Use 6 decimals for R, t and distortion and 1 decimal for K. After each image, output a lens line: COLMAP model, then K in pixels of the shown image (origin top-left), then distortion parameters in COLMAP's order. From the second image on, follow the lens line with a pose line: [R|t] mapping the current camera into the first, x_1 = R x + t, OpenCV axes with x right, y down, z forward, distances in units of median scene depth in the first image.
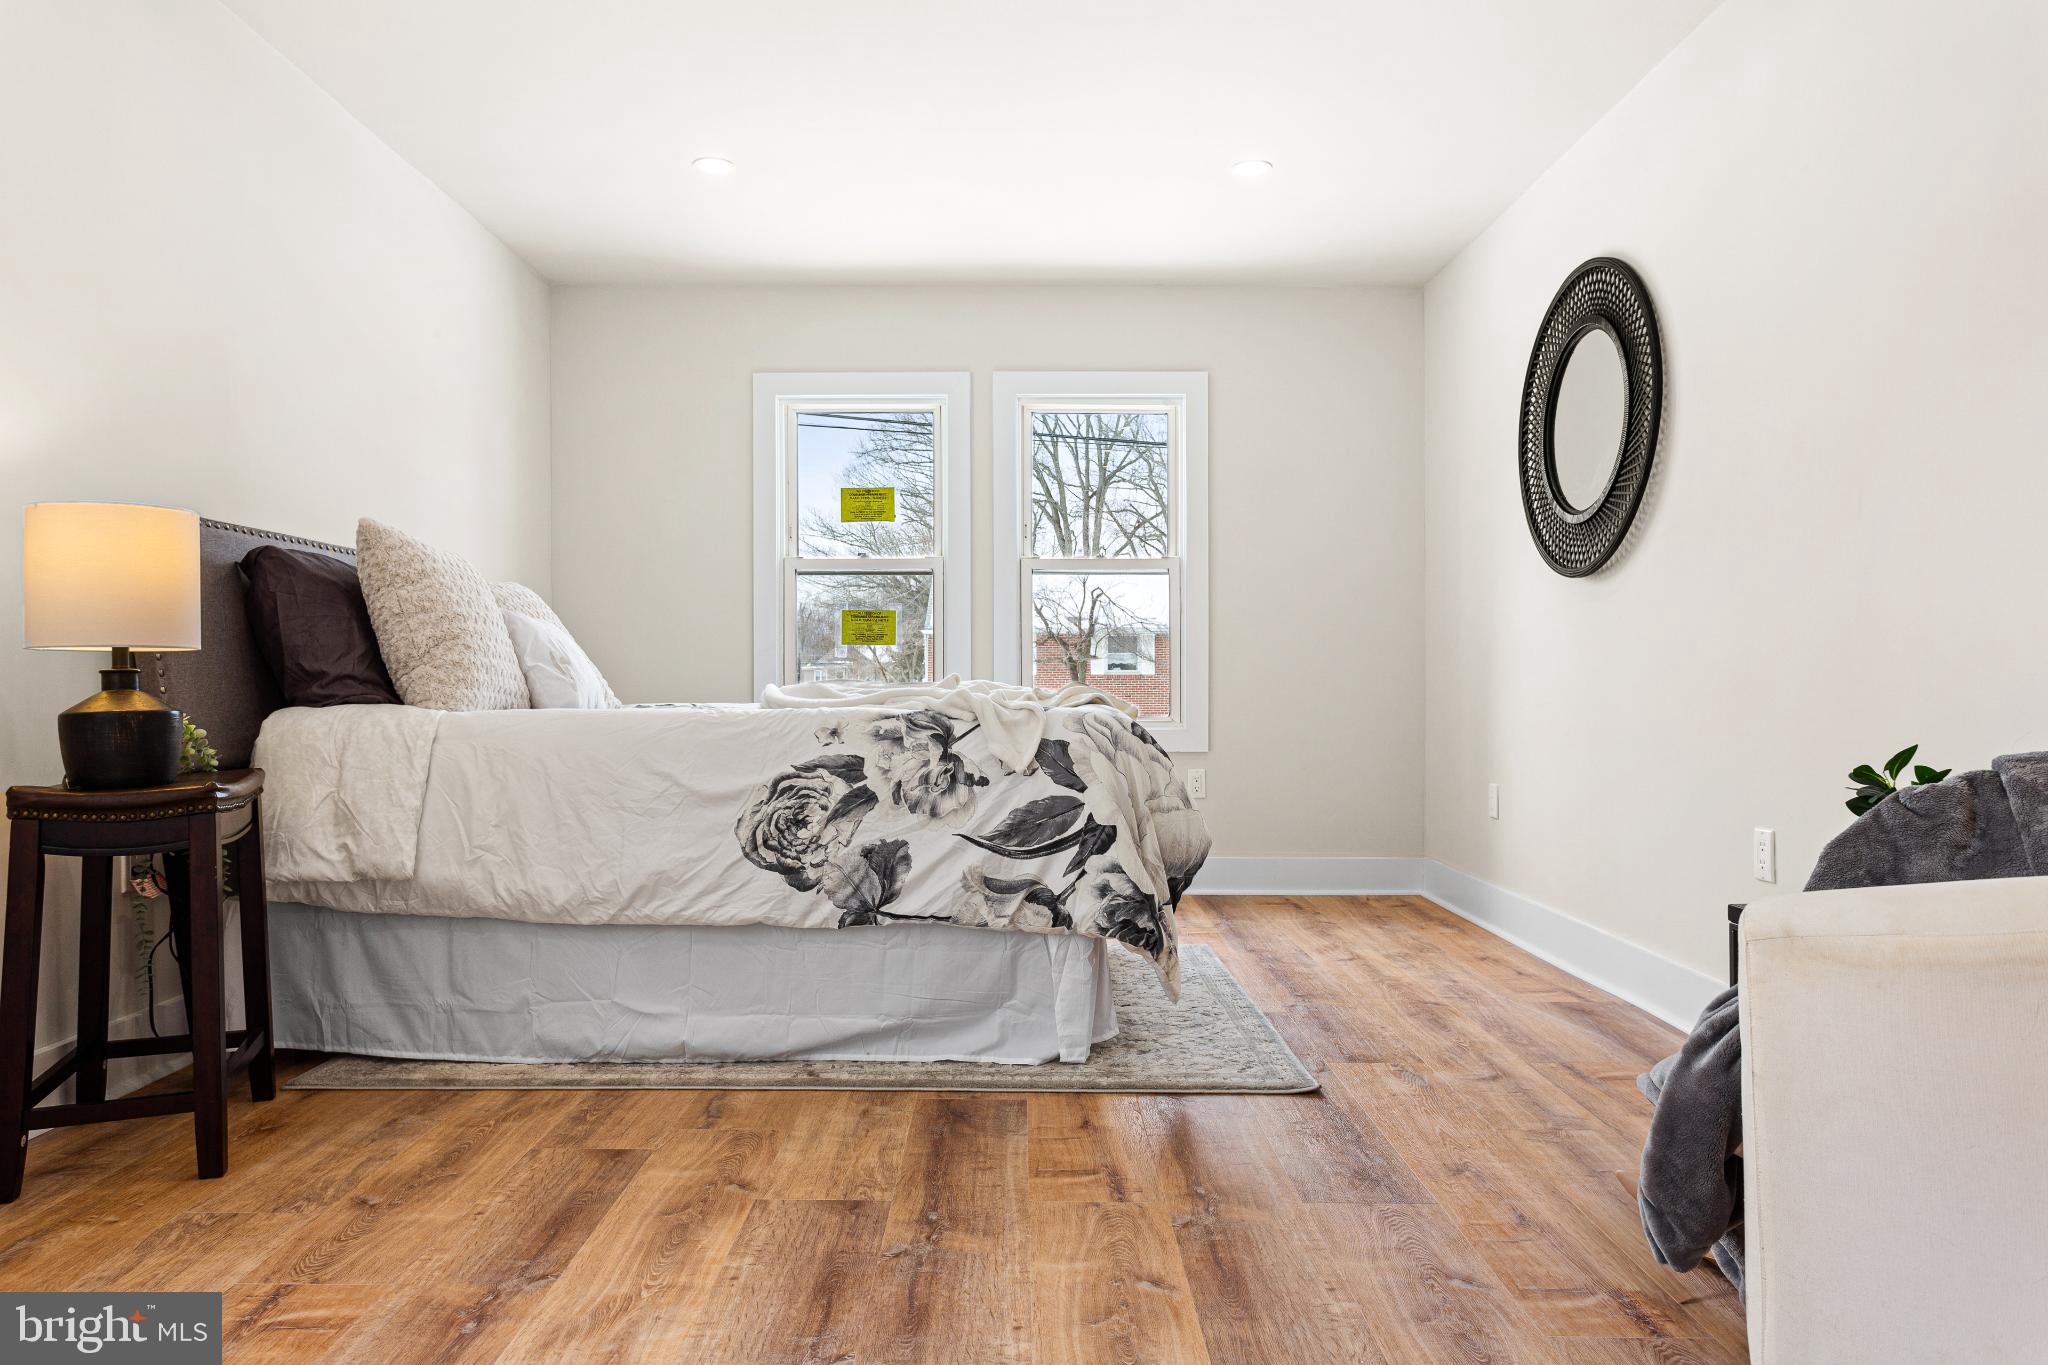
lens RADIAL K [[1332.1, 0, 1028.2], [0, 1332.1, 672.1], [0, 0, 1]] dist [-0.004561, 0.004381]
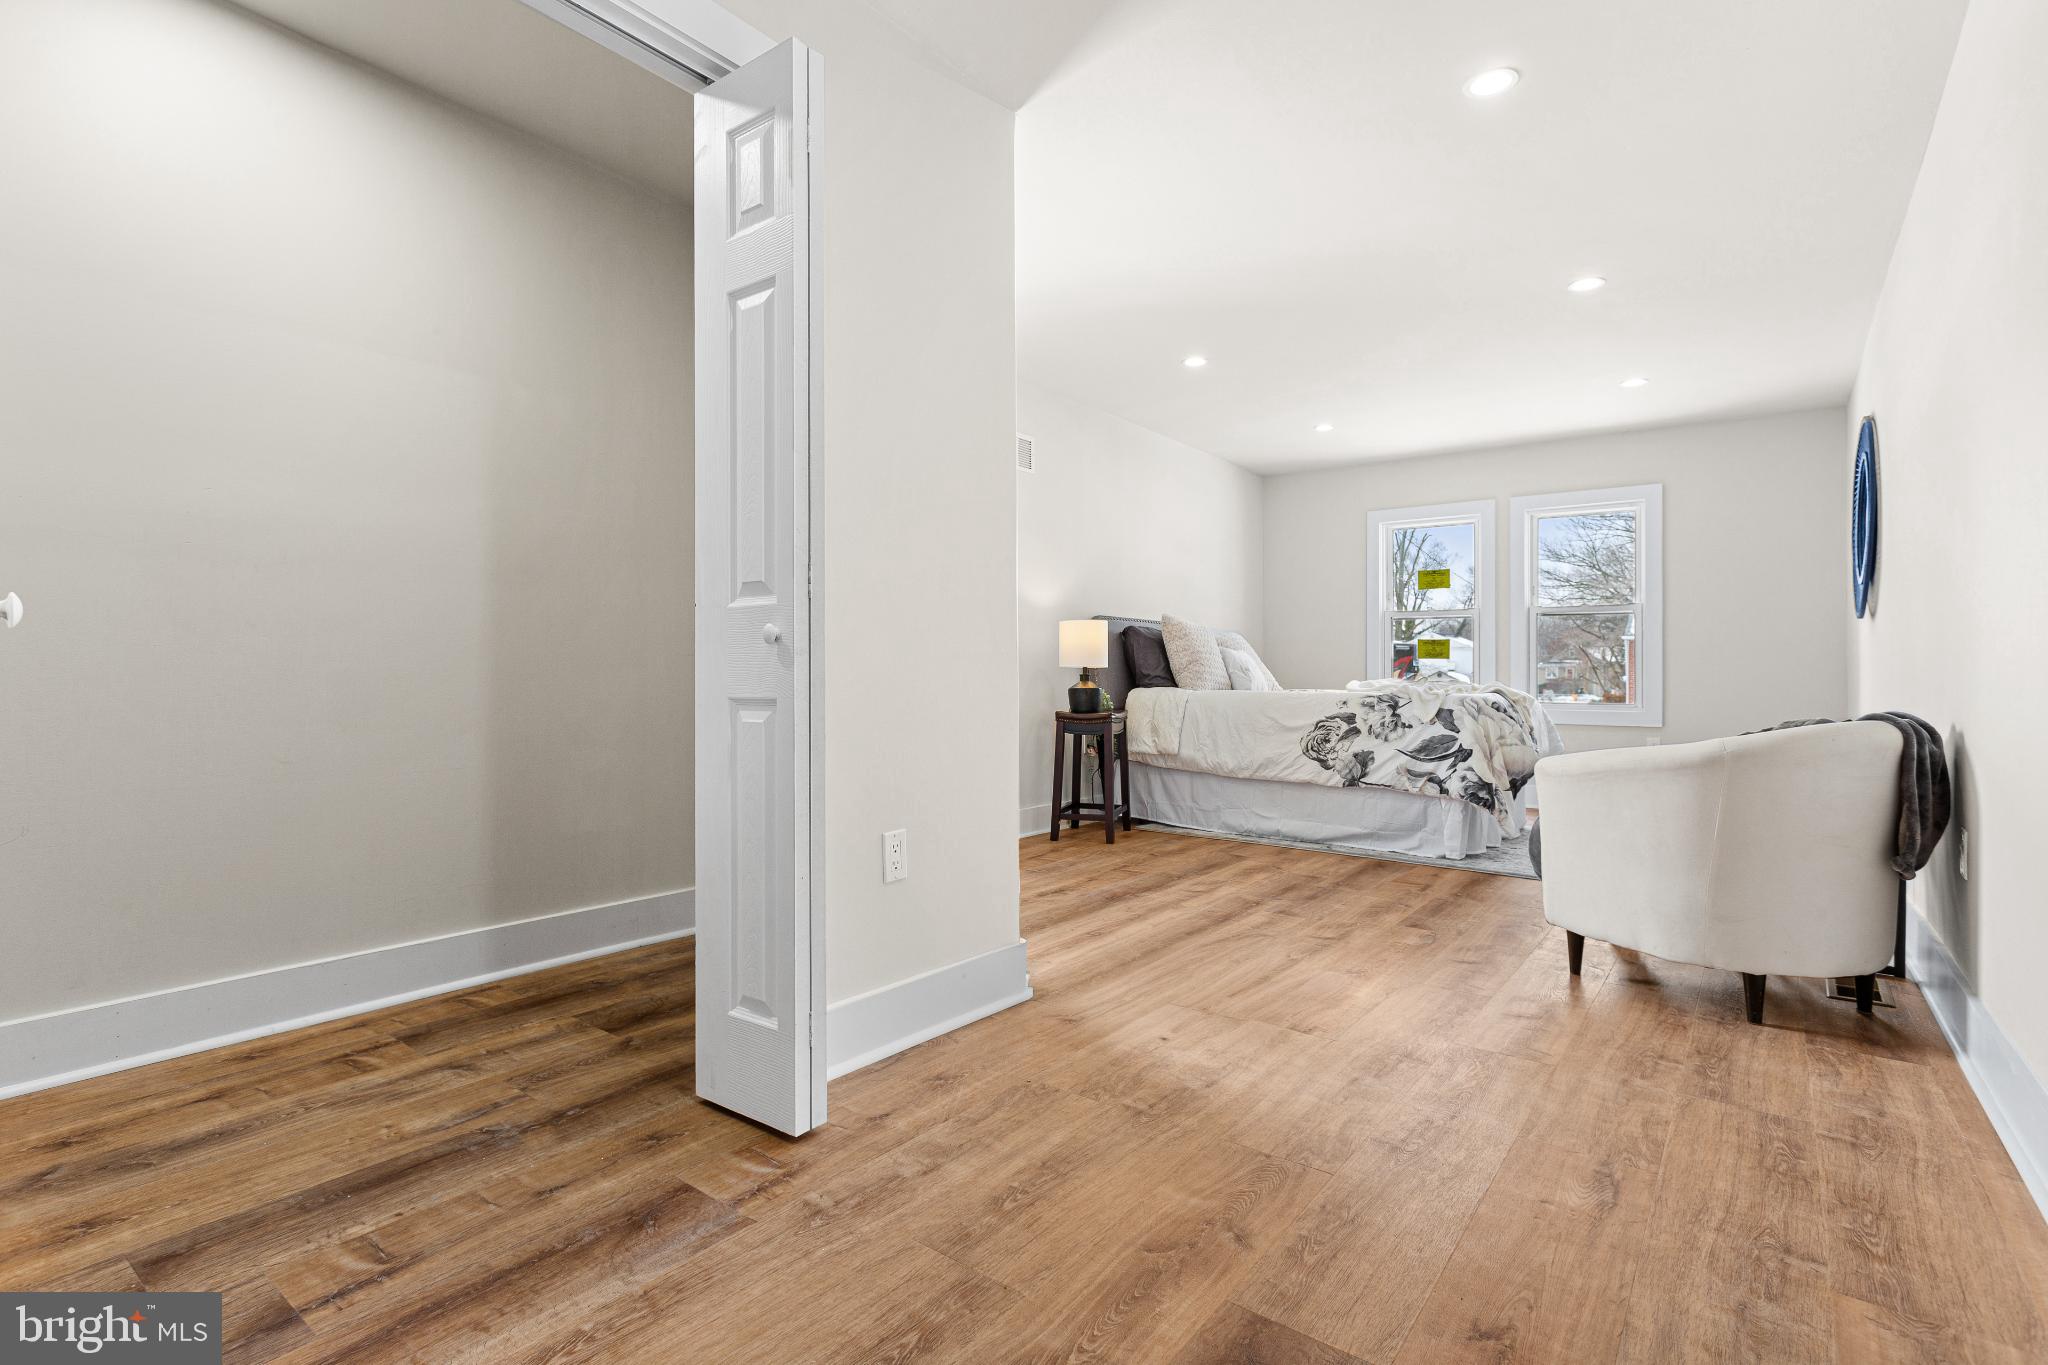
lens RADIAL K [[987.5, 0, 1025.3], [0, 987.5, 675.5], [0, 0, 1]] dist [0.012258, -0.001231]
pose [[0.797564, 0.007930, -0.603182, 0.451572], [-0.003465, 0.999957, 0.008565, -0.014130], [0.603224, -0.004741, 0.797558, -0.698960]]
